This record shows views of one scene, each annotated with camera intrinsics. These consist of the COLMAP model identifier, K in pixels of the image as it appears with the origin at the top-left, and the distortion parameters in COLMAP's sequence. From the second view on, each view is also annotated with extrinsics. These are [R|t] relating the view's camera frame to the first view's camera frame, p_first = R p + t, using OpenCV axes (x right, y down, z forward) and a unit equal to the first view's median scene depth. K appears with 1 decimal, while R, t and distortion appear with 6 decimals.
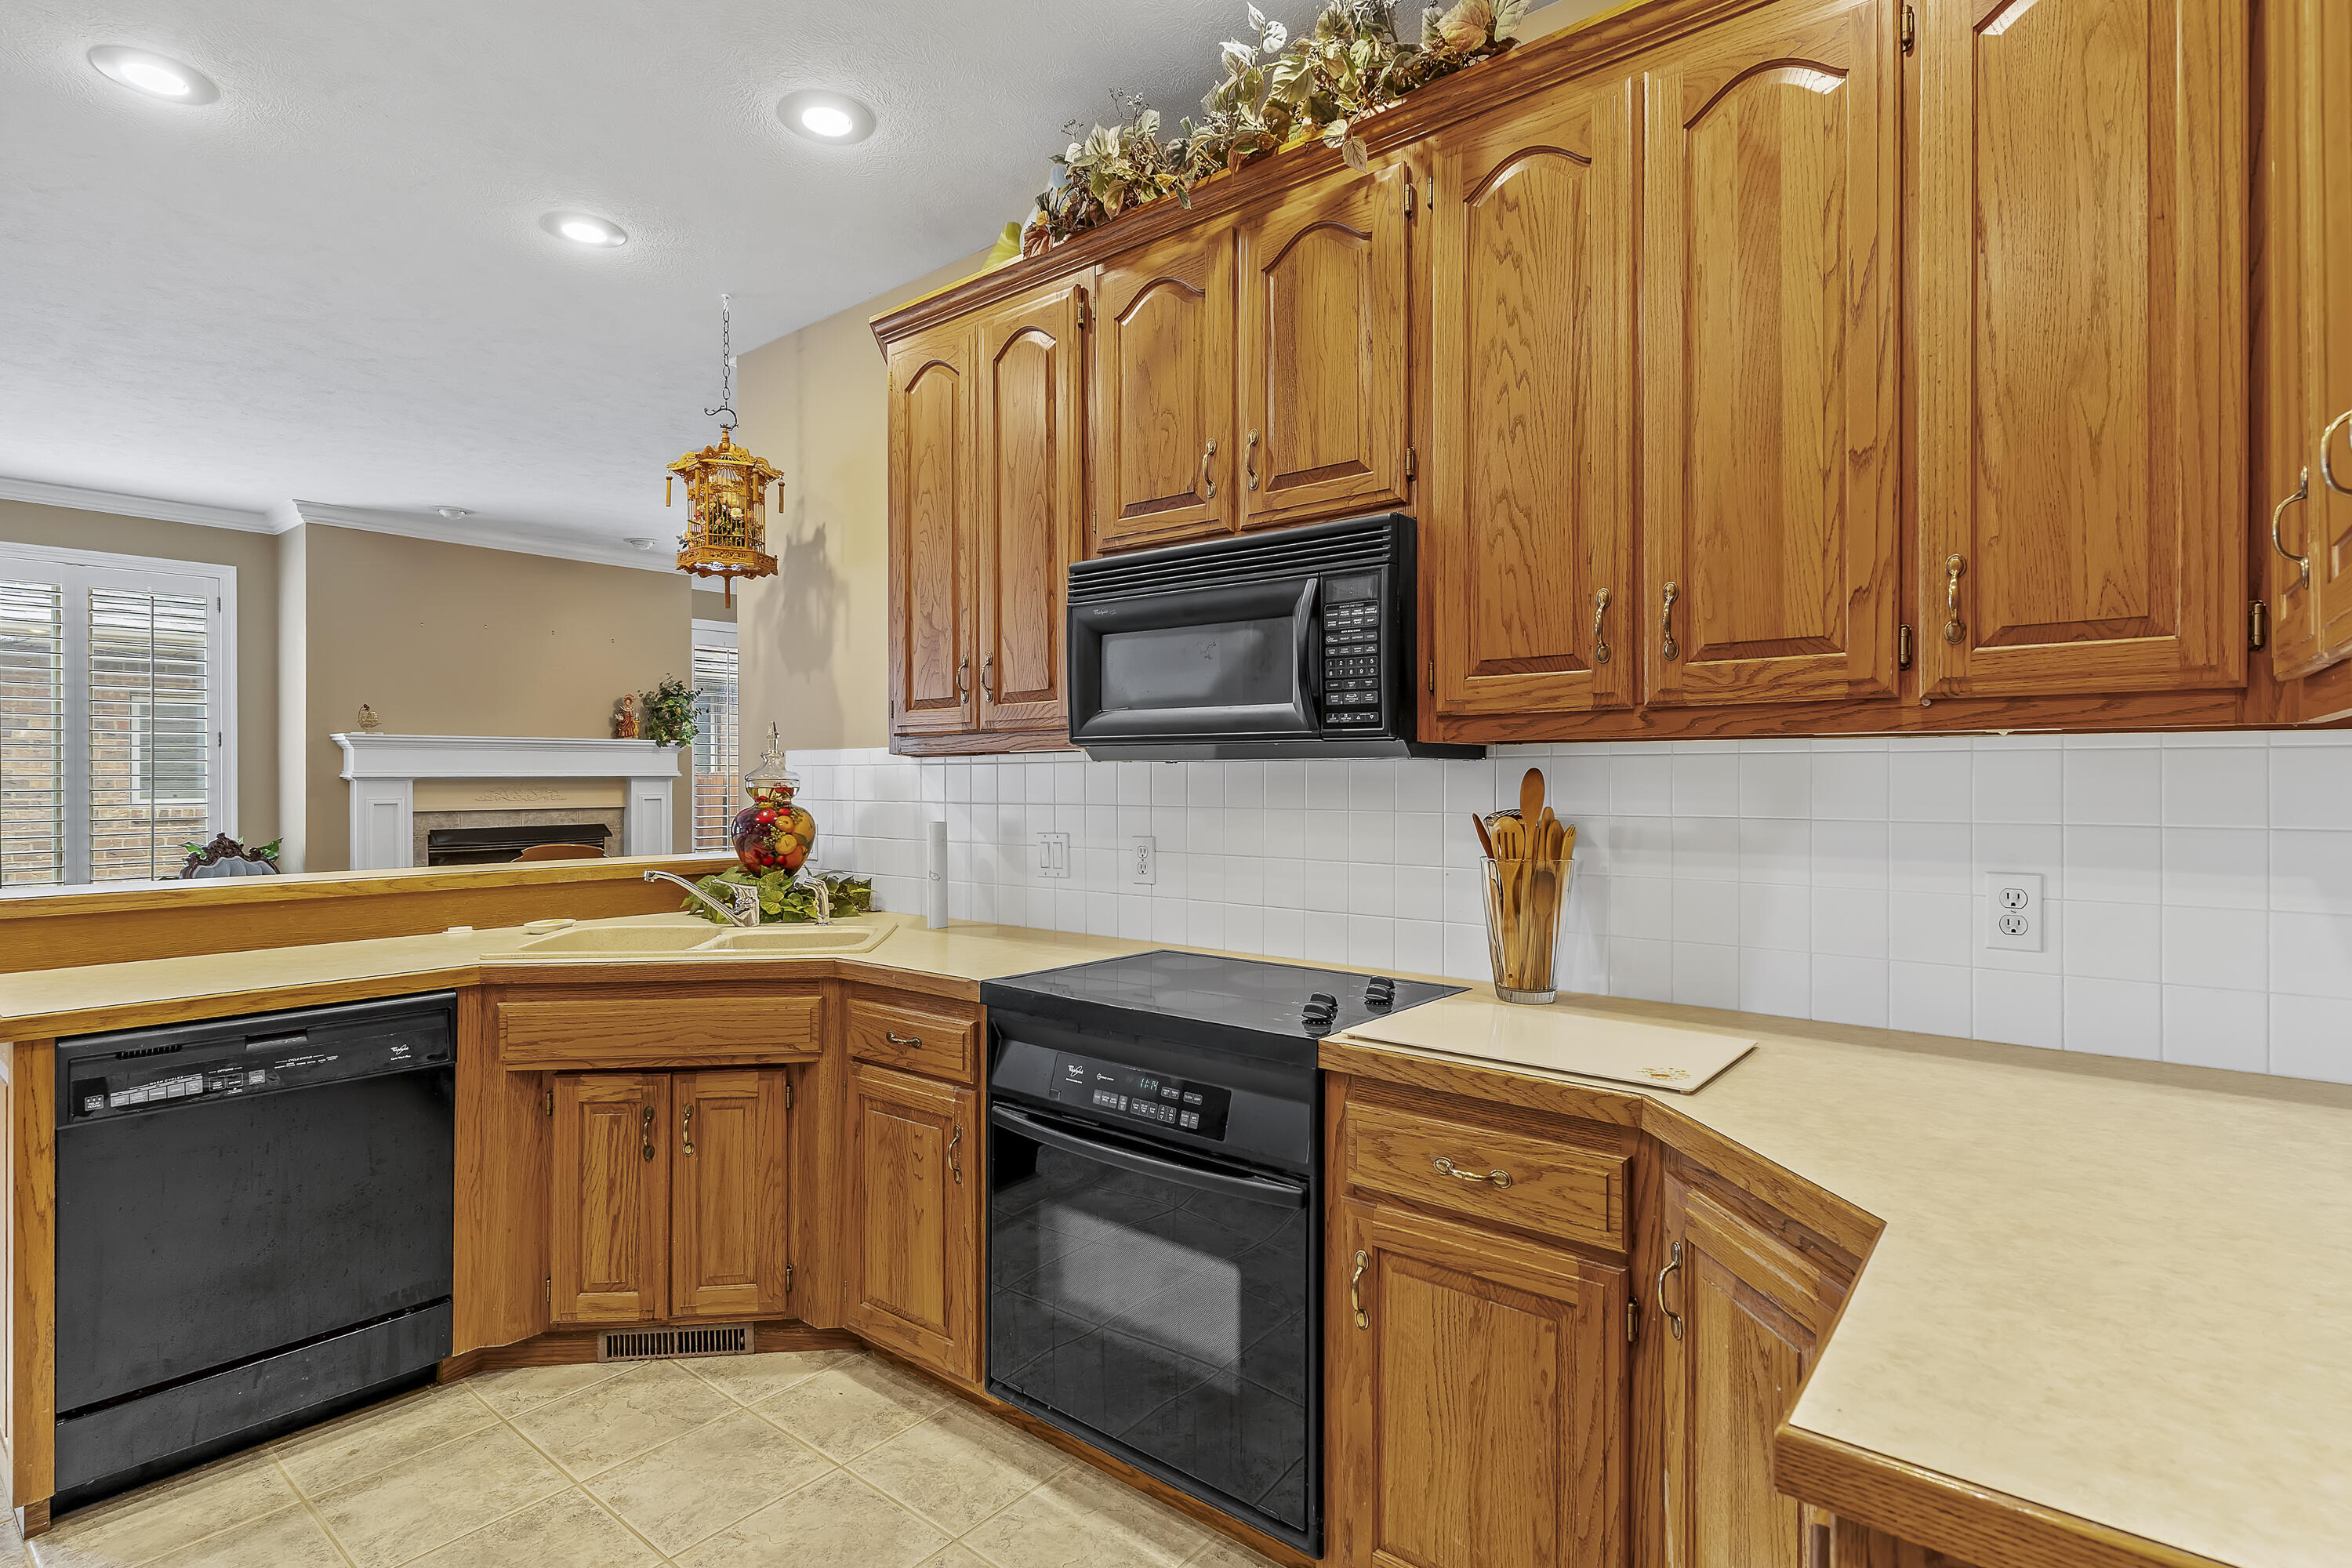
lens RADIAL K [[1152.7, 0, 1164.7], [0, 1152.7, 775.3], [0, 0, 1]] dist [-0.000541, -0.000979]
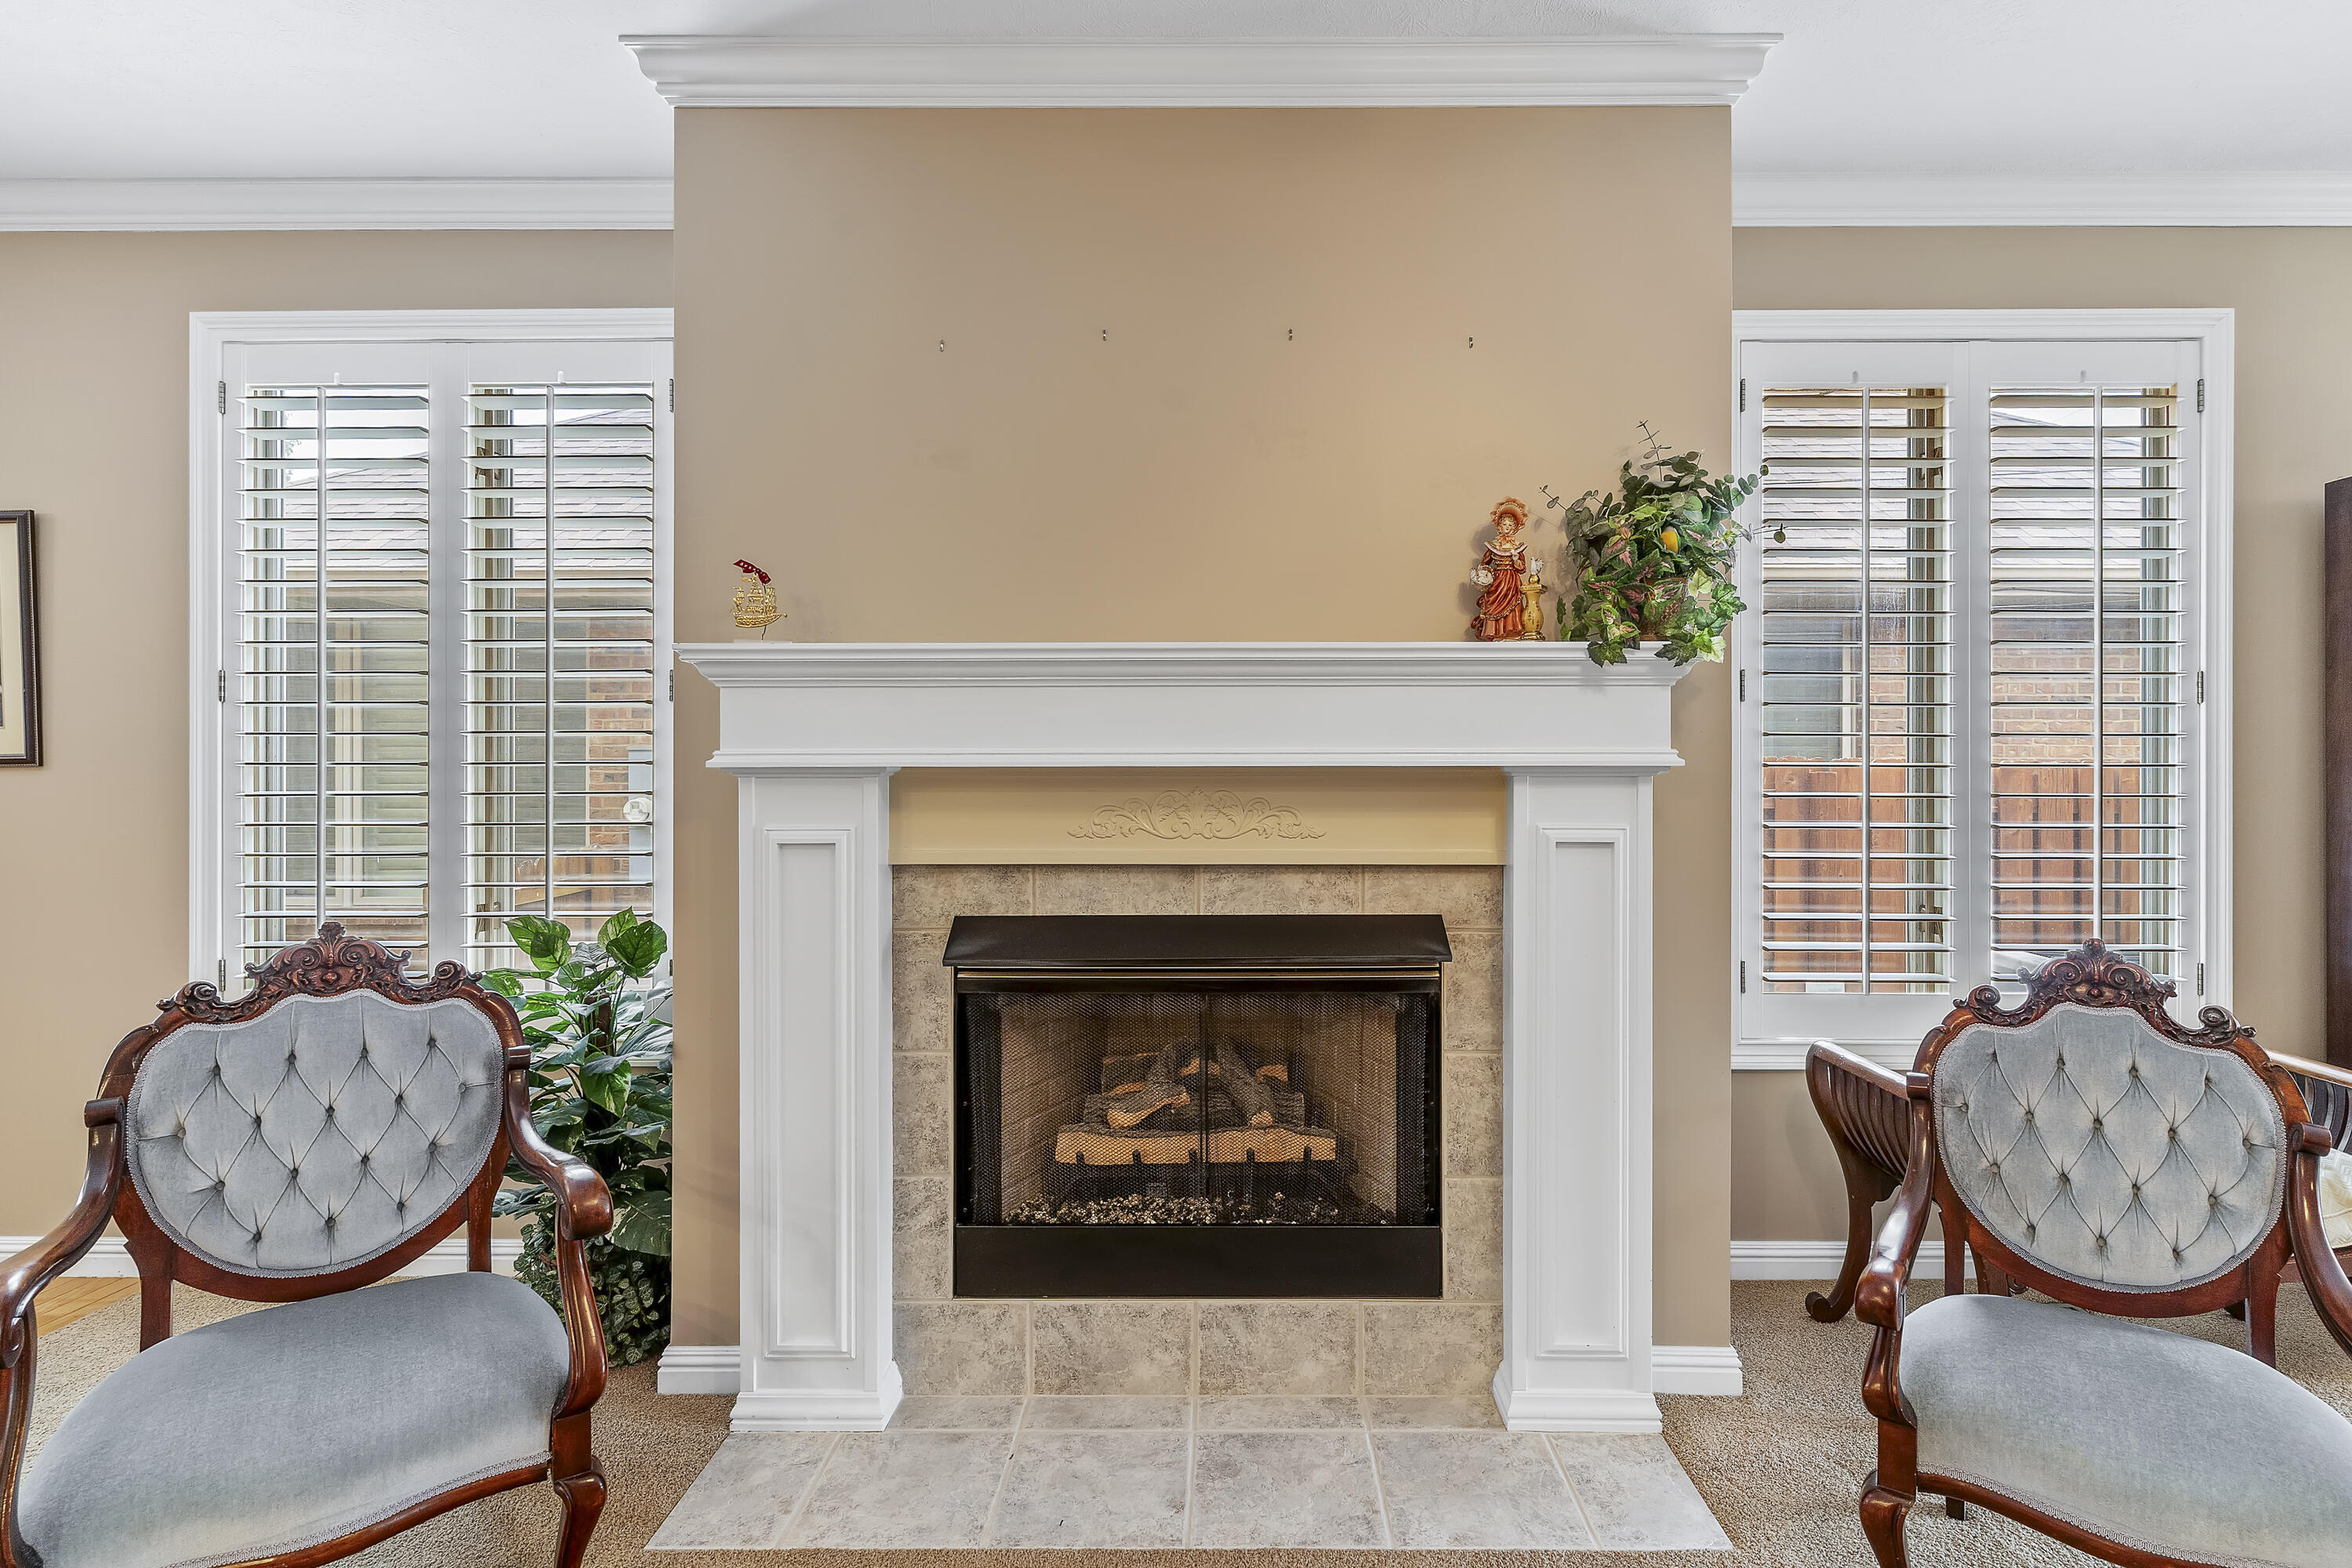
lens RADIAL K [[1200.5, 0, 1197.7], [0, 1200.5, 764.0], [0, 0, 1]] dist [0.000295, -0.000858]
pose [[0.633569, 0.002537, -0.773682, -0.804901], [0.001275, 0.999990, 0.004324, -0.003305], [0.773685, -0.003726, 0.633559, 2.184197]]
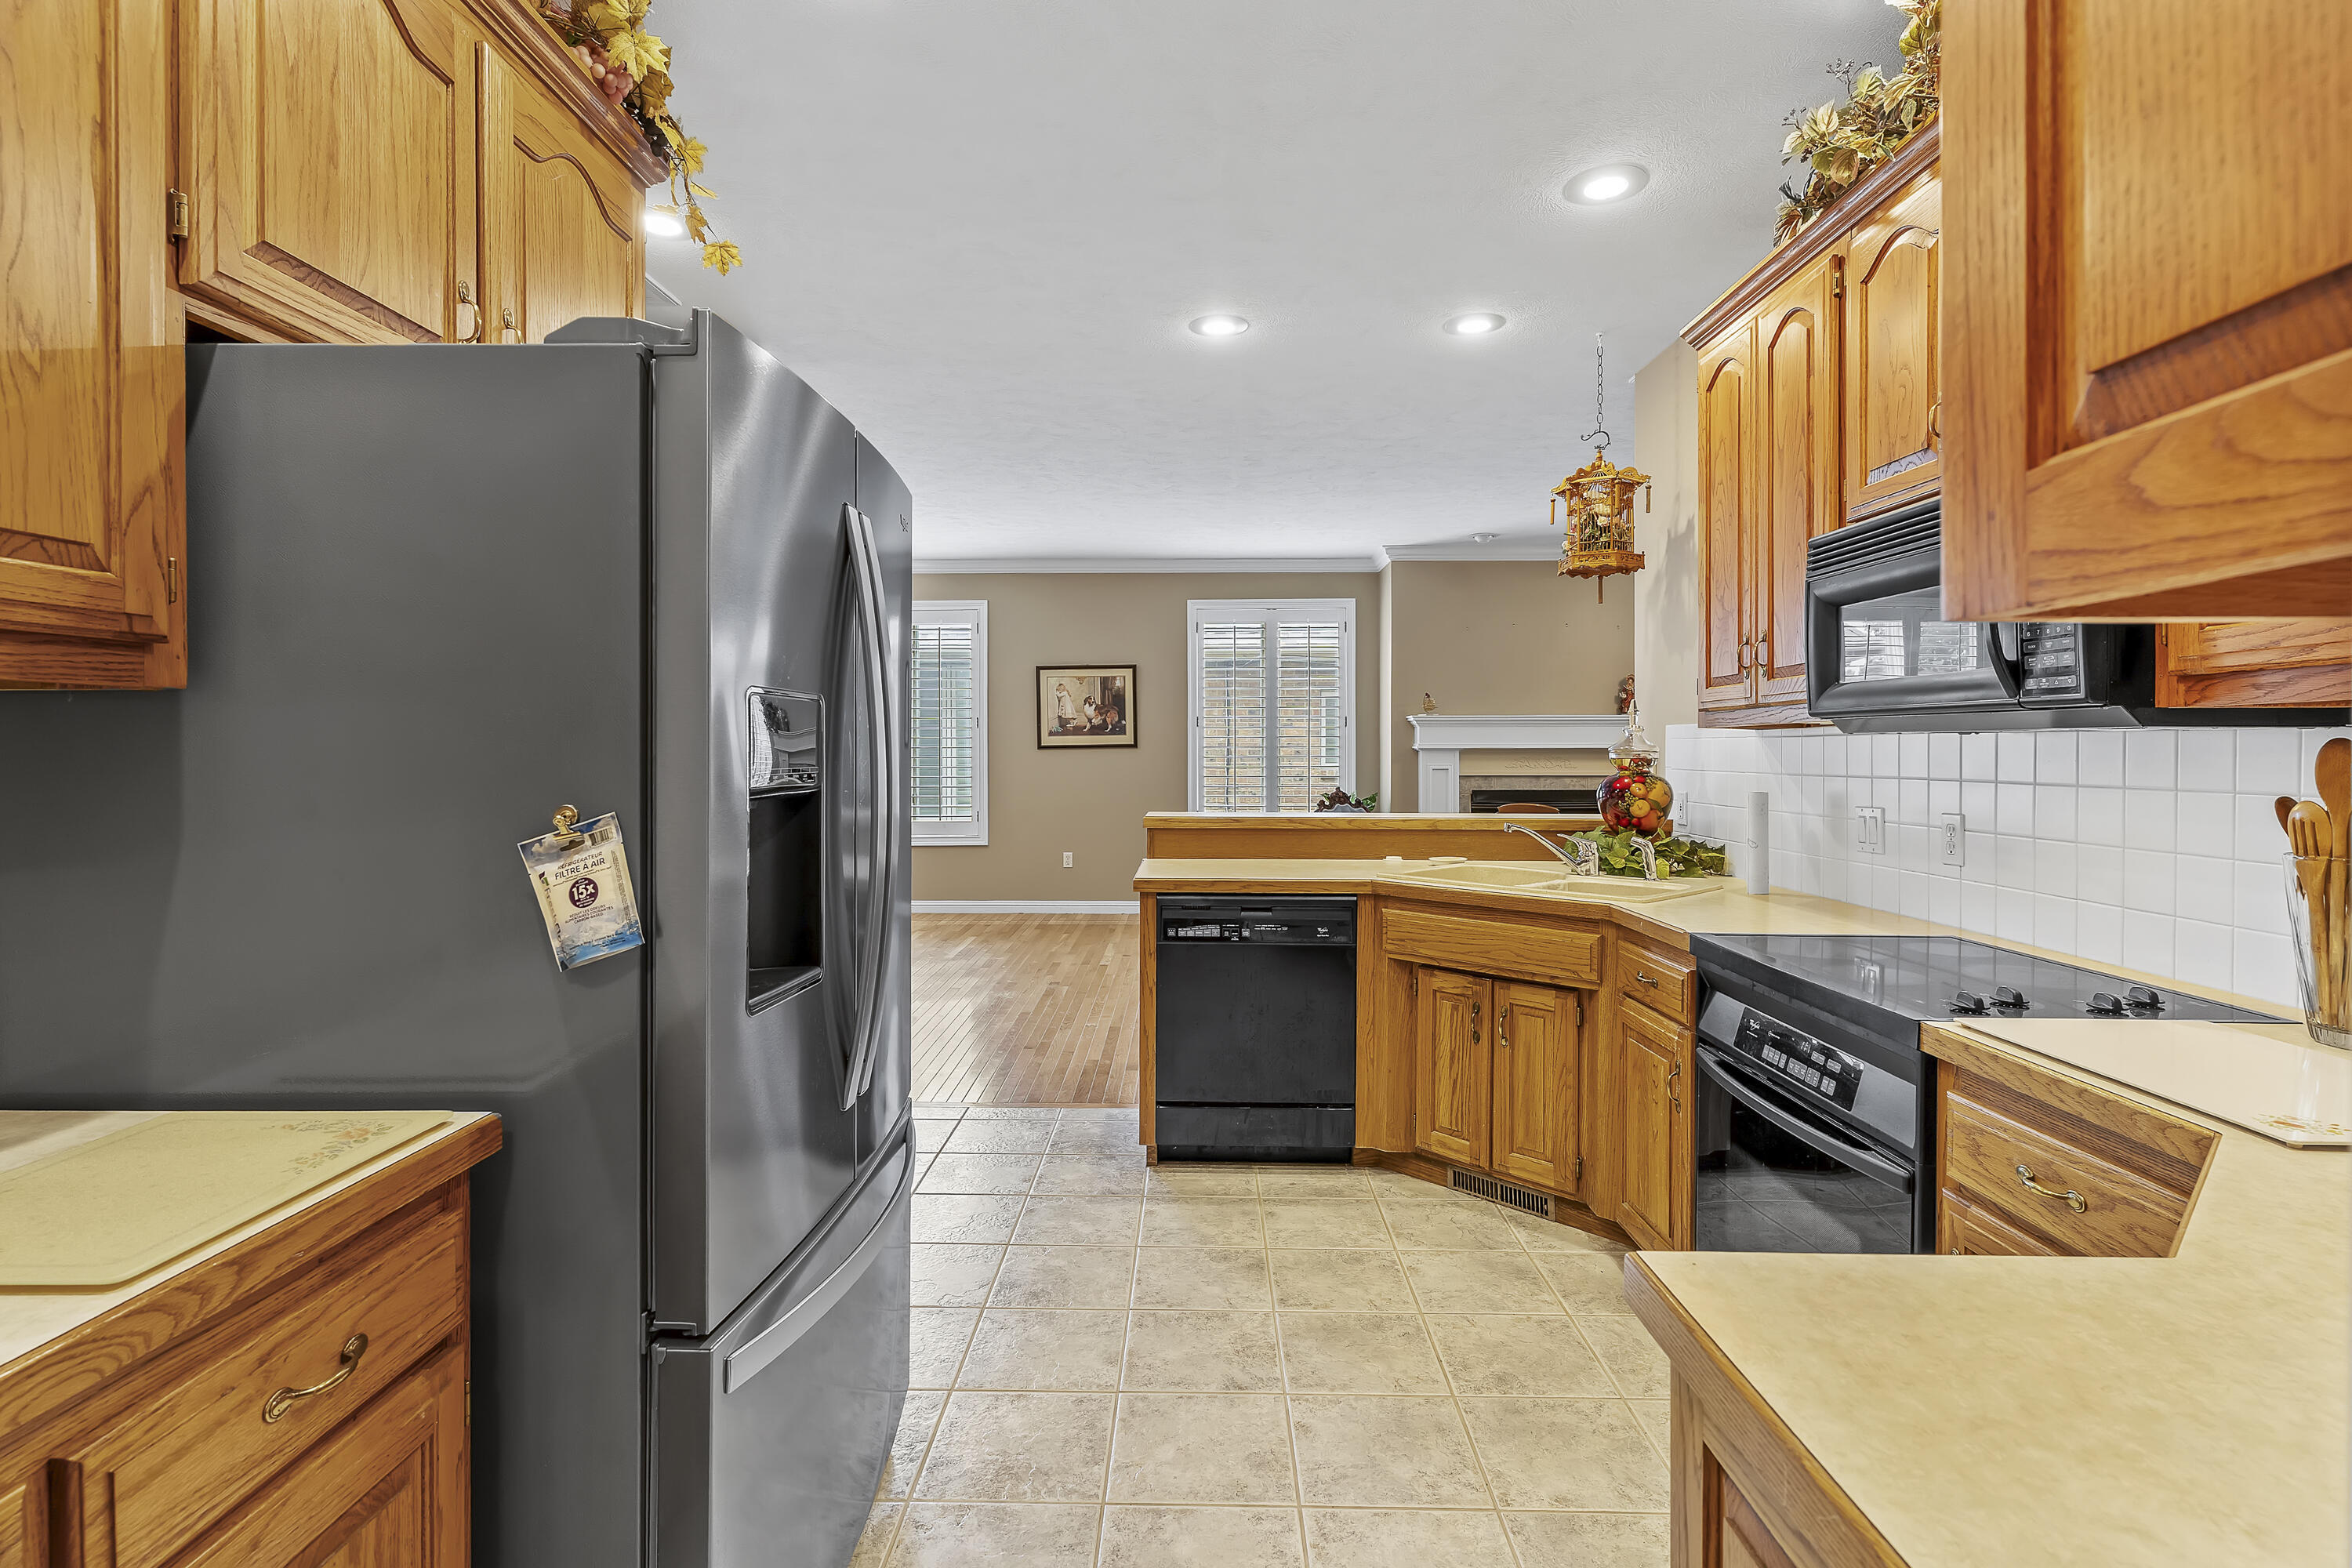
lens RADIAL K [[1118.5, 0, 1171.3], [0, 1118.5, 754.5], [0, 0, 1]] dist [-0.001799, -0.000498]
pose [[0.617583, 0.005510, -0.786487, 0.330918], [-0.000231, 0.999977, 0.006824, -0.000393], [0.786506, -0.004033, 0.617570, -0.049177]]
